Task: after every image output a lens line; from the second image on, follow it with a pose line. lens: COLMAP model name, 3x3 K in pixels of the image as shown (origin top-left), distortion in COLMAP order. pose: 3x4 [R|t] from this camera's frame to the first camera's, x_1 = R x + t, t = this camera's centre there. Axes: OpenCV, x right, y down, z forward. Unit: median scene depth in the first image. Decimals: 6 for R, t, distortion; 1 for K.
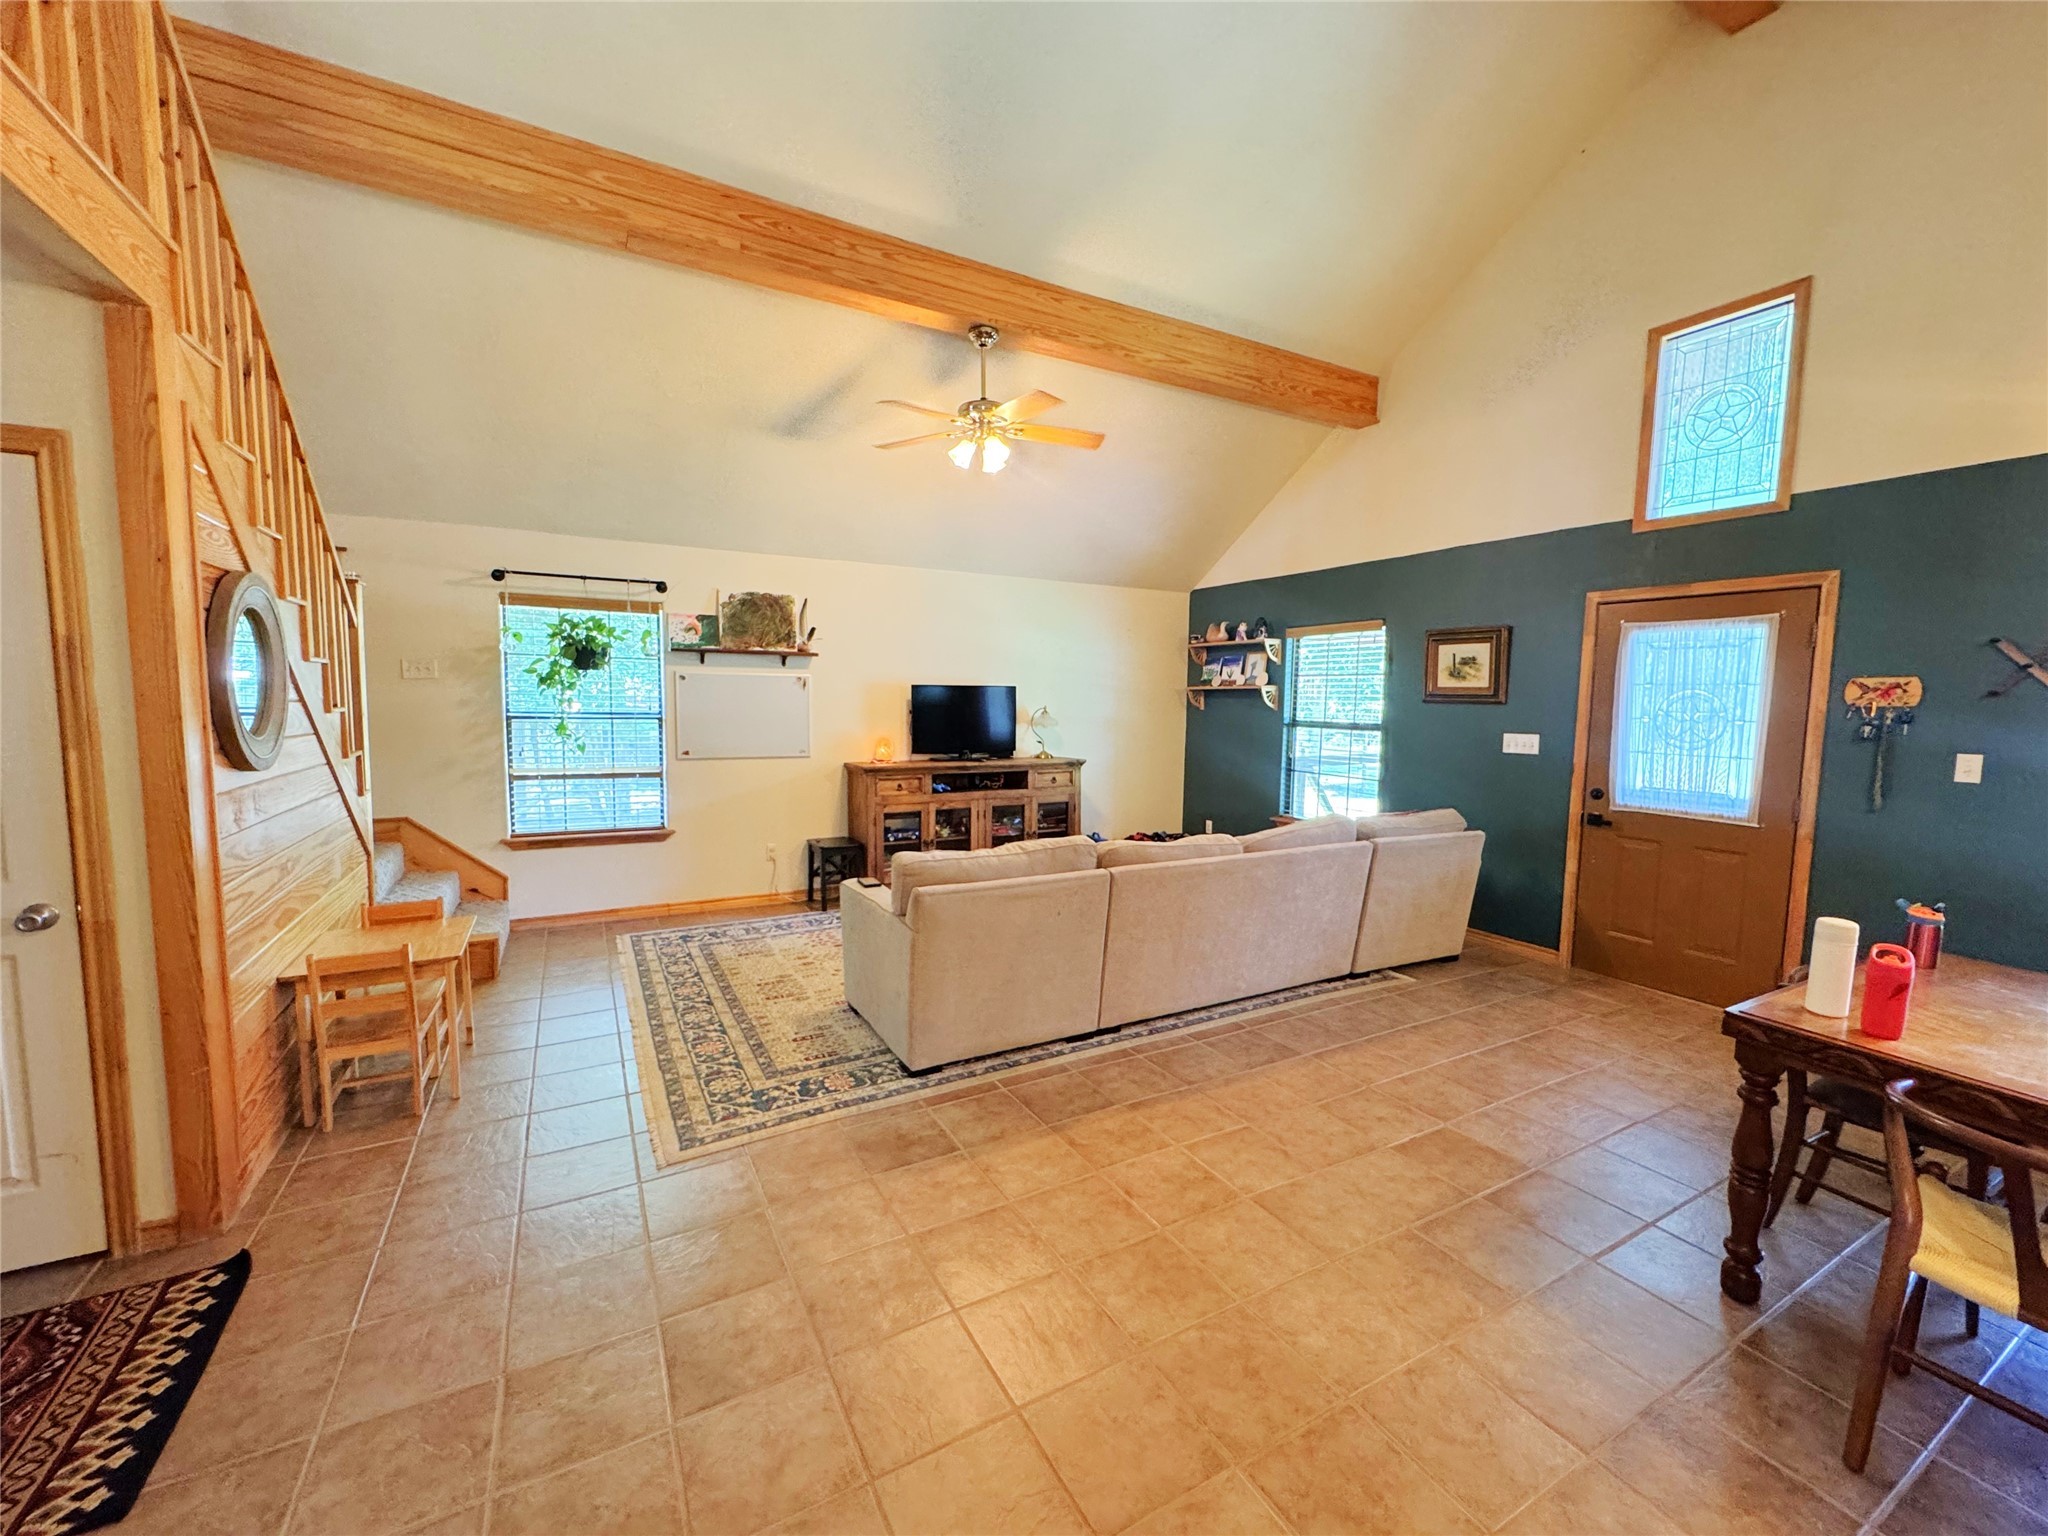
lens RADIAL K [[823.1, 0, 1024.0], [0, 823.1, 768.0], [0, 0, 1]] dist [-0.001046, -0.000079]
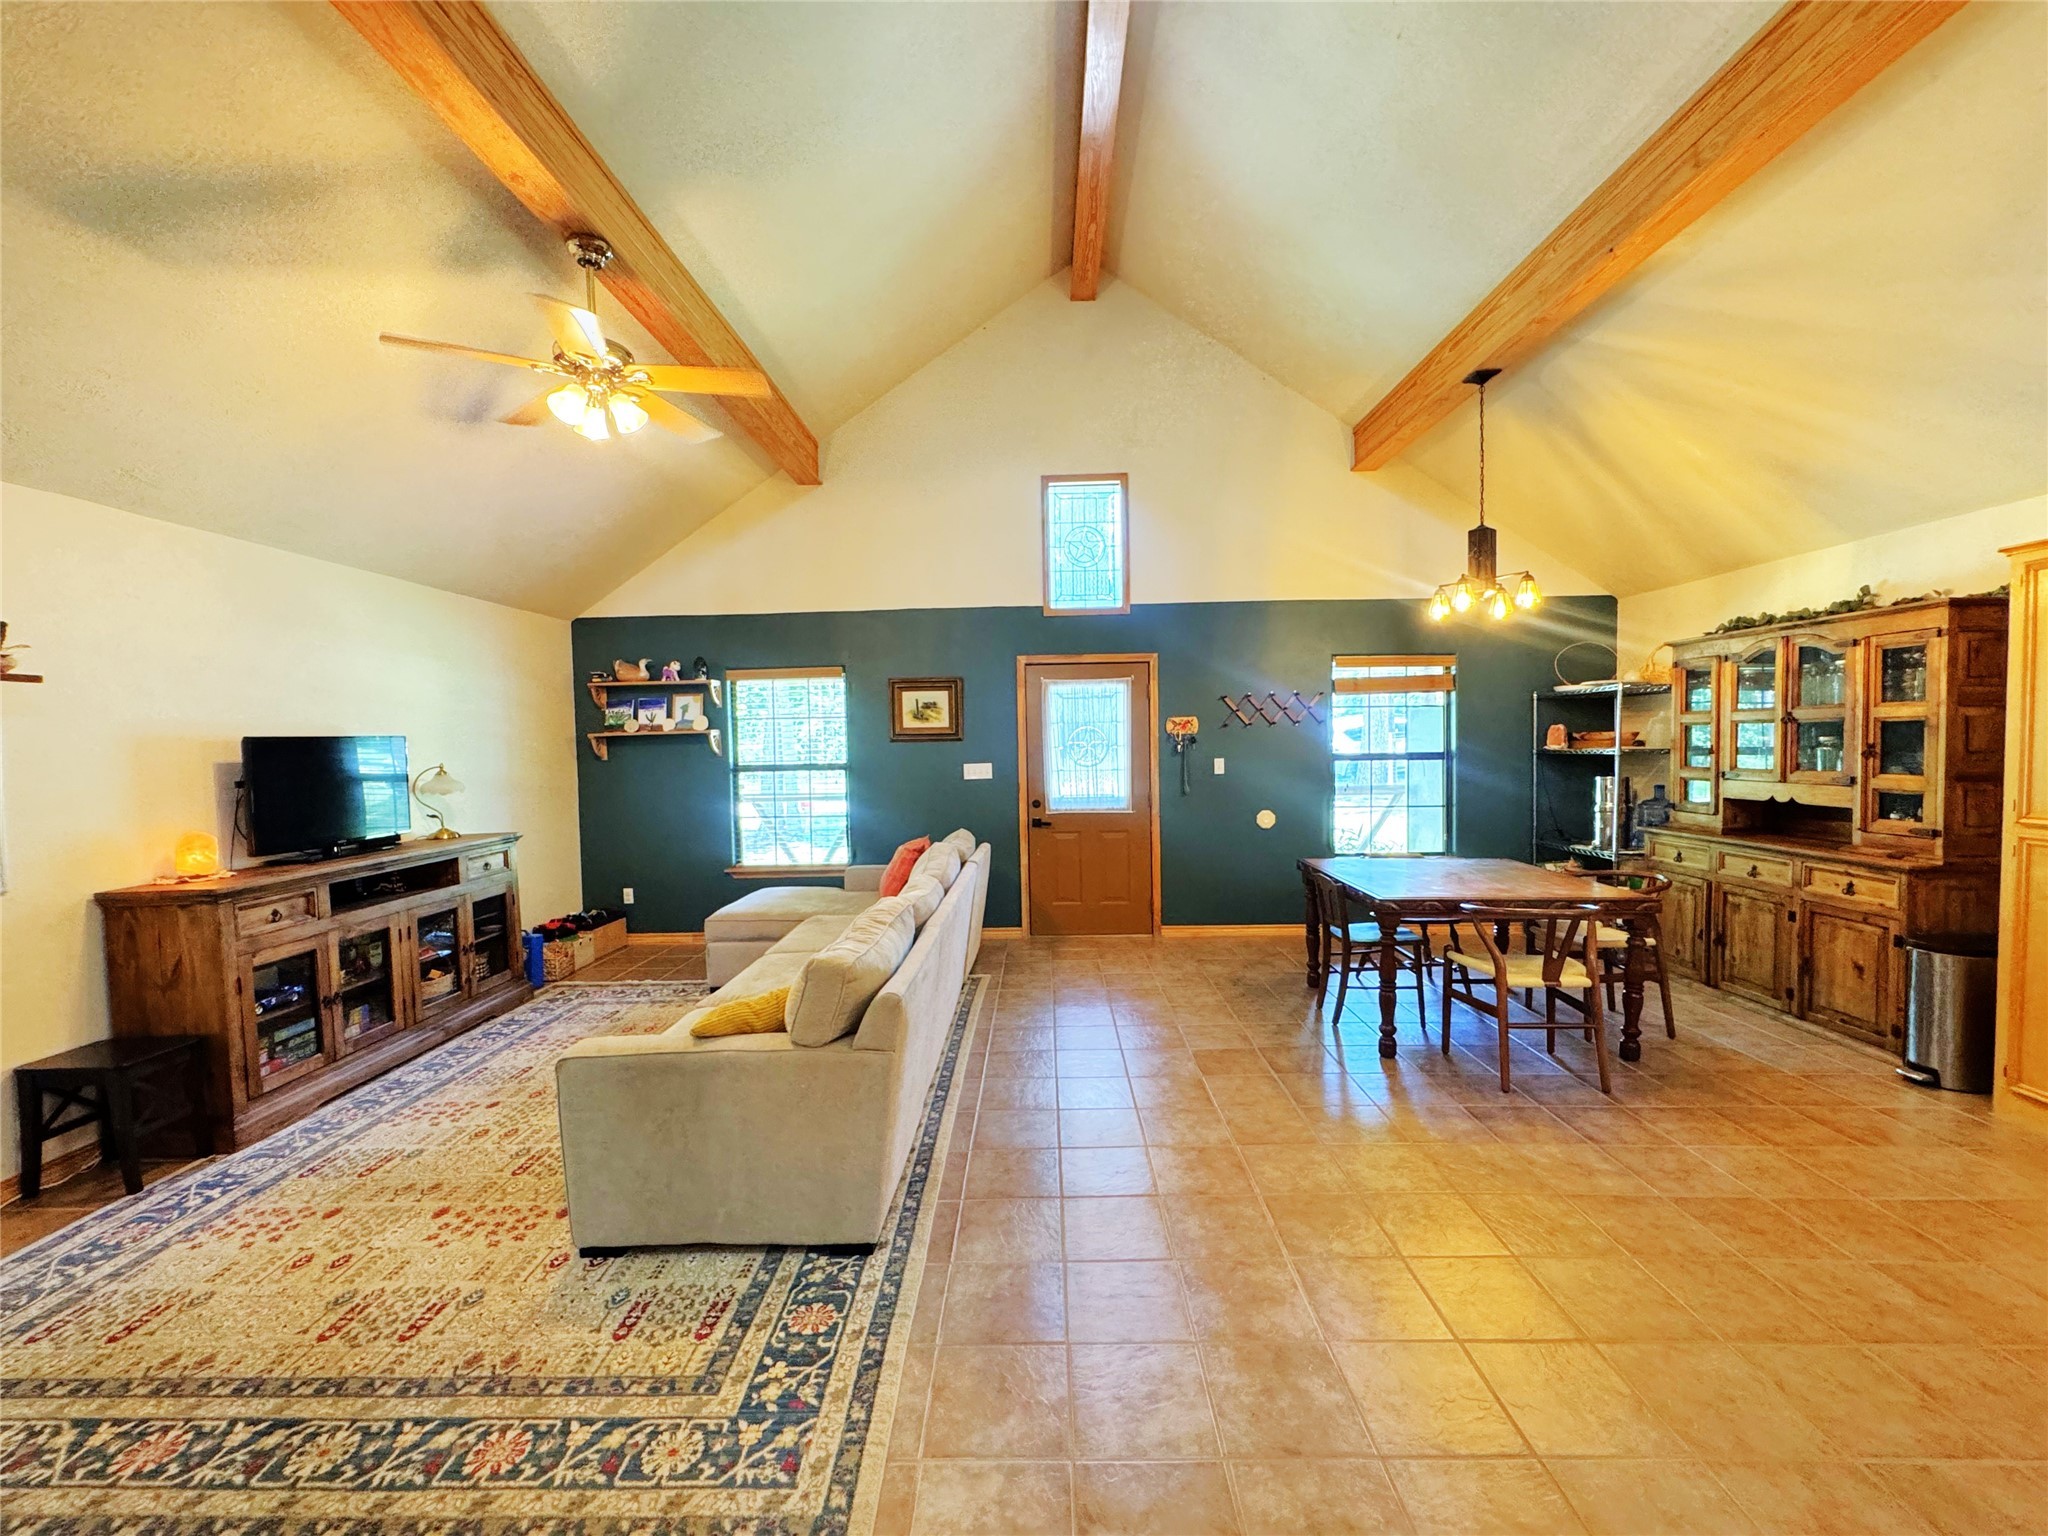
lens RADIAL K [[817.4, 0, 1026.0], [0, 817.4, 773.9], [0, 0, 1]] dist [0.001165, 0.000125]
pose [[0.502696, -0.061251, 0.862291, -0.458803], [0.103319, 0.994594, 0.010417, -0.032582], [-0.858267, 0.083855, 0.506306, 0.319101]]
